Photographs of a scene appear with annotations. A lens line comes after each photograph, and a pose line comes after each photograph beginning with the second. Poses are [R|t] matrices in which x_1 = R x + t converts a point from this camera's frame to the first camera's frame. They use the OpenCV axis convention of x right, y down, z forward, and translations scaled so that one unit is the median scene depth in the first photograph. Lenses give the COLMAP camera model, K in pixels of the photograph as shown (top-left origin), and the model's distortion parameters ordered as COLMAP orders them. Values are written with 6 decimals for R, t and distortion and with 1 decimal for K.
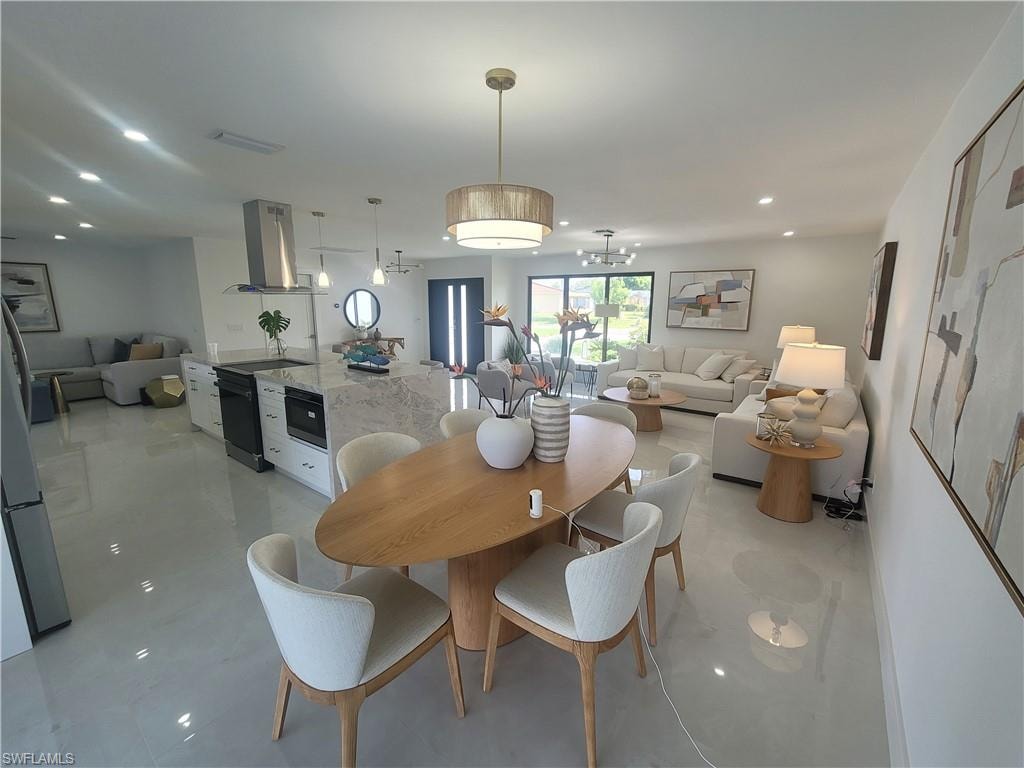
lens RADIAL K [[419.4, 0, 510.6], [0, 419.4, 379.0], [0, 0, 1]] dist [-0.003262, -0.000332]
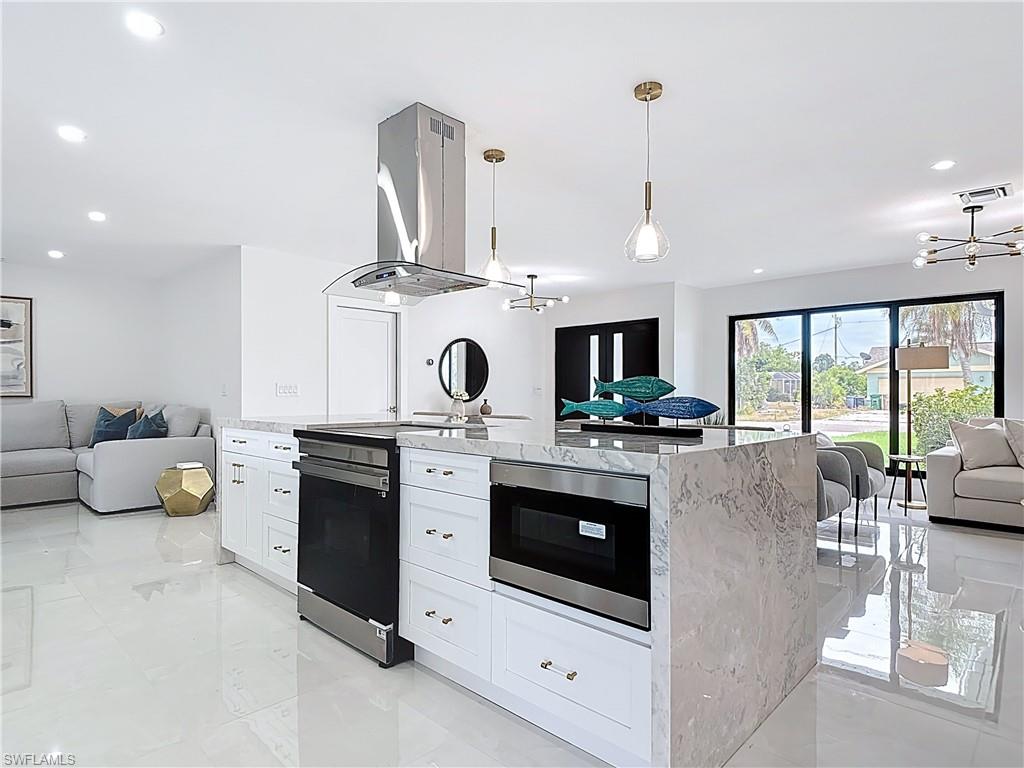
lens RADIAL K [[570.3, 0, 509.8], [0, 570.3, 390.6], [0, 0, 1]] dist [0.005693, -0.019778]
pose [[0.992735, -0.003738, -0.120259, -0.294394], [-0.018662, 0.982637, -0.184600, 0.035607], [0.118861, 0.185503, 0.975429, 0.283160]]
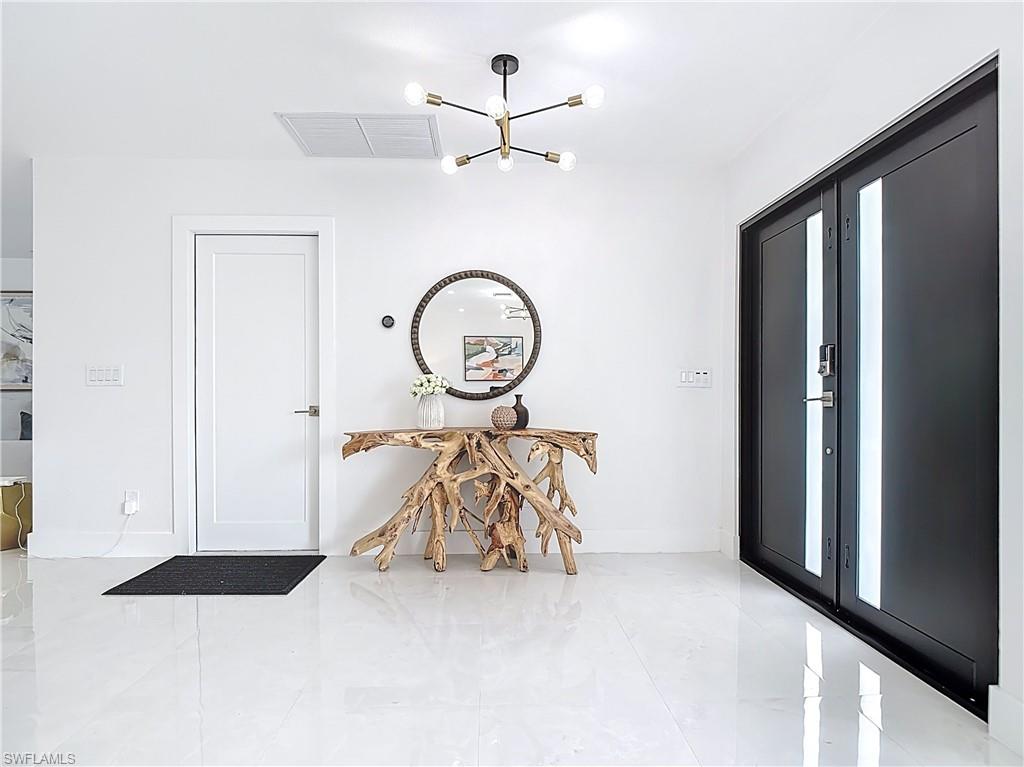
lens RADIAL K [[528.8, 0, 512.0], [0, 528.8, 383.5], [0, 0, 1]] dist [-0.000675, -0.000356]
pose [[0.638594, -0.024172, -0.769164, -0.055153], [-0.136513, 0.980096, -0.144139, -0.124886], [0.757338, 0.197047, 0.622584, 1.265143]]
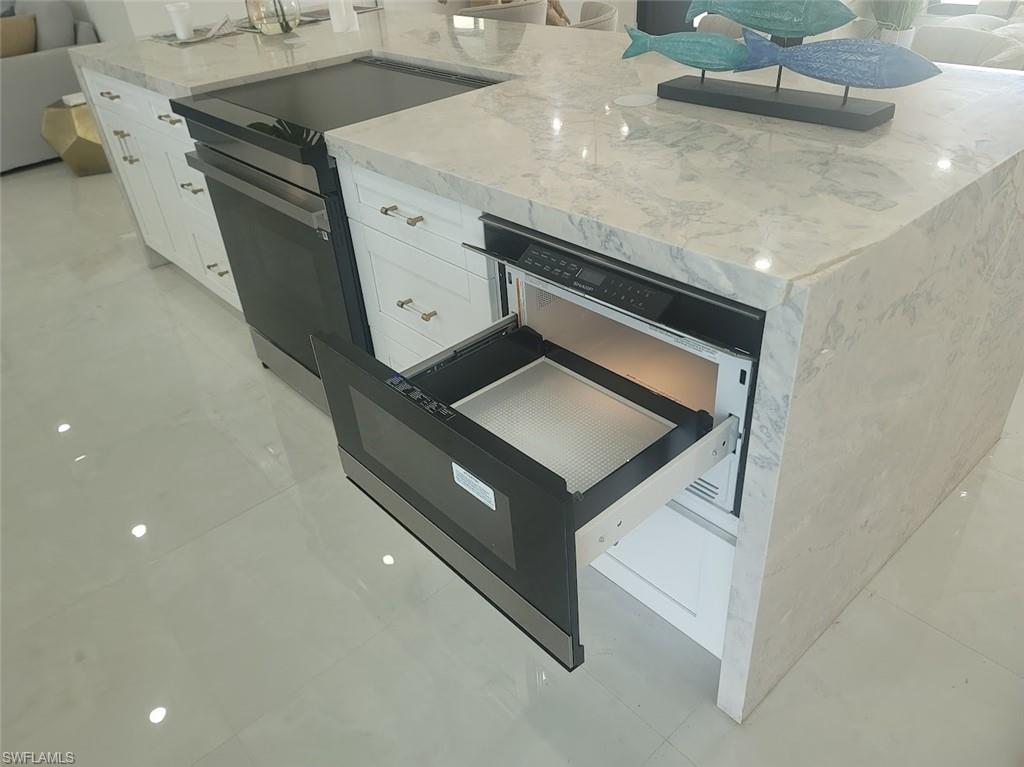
lens RADIAL K [[756.1, 0, 510.0], [0, 756.1, 383.5], [0, 0, 1]] dist [0.058689, -0.055121]
pose [[0.978551, 0.050793, -0.199643, -0.283519], [0.032348, 0.919217, 0.392421, -0.038510], [0.203447, -0.390462, 0.897858, 0.383030]]
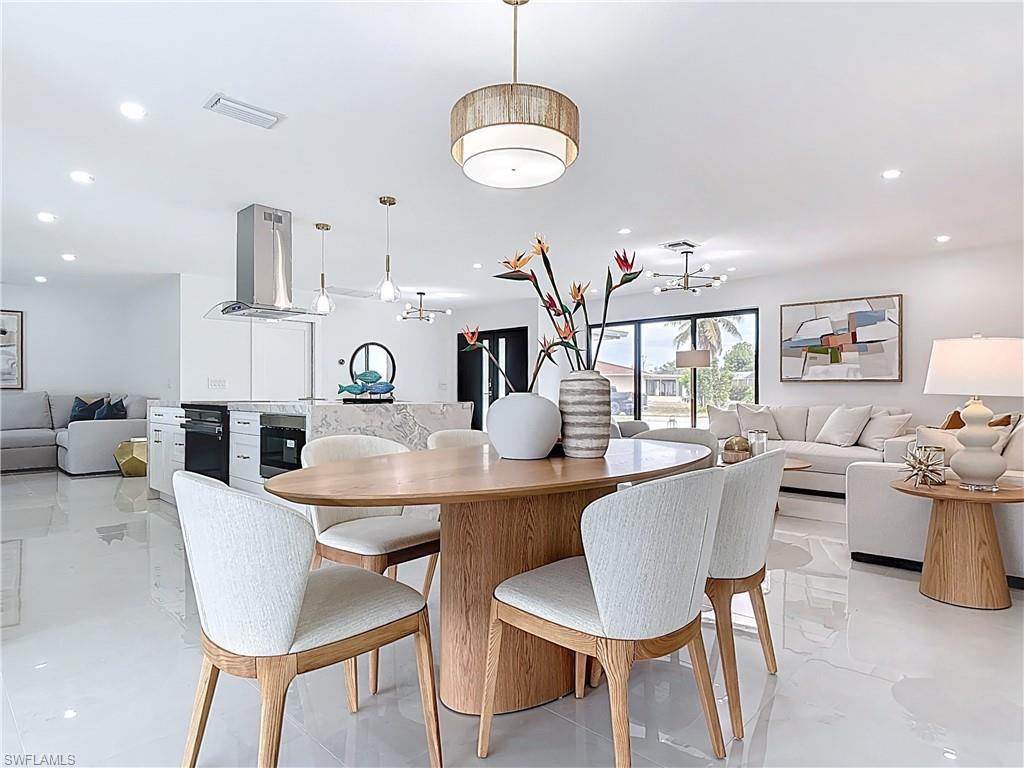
lens RADIAL K [[570.0, 0, 505.6], [0, 570.0, 387.8], [0, 0, 1]] dist [0.025332, -0.036884]
pose [[0.992837, -0.003815, -0.119416, 0.030639], [-0.018792, 0.982064, -0.187610, 0.106119], [0.117990, 0.188510, 0.974958, -0.005322]]
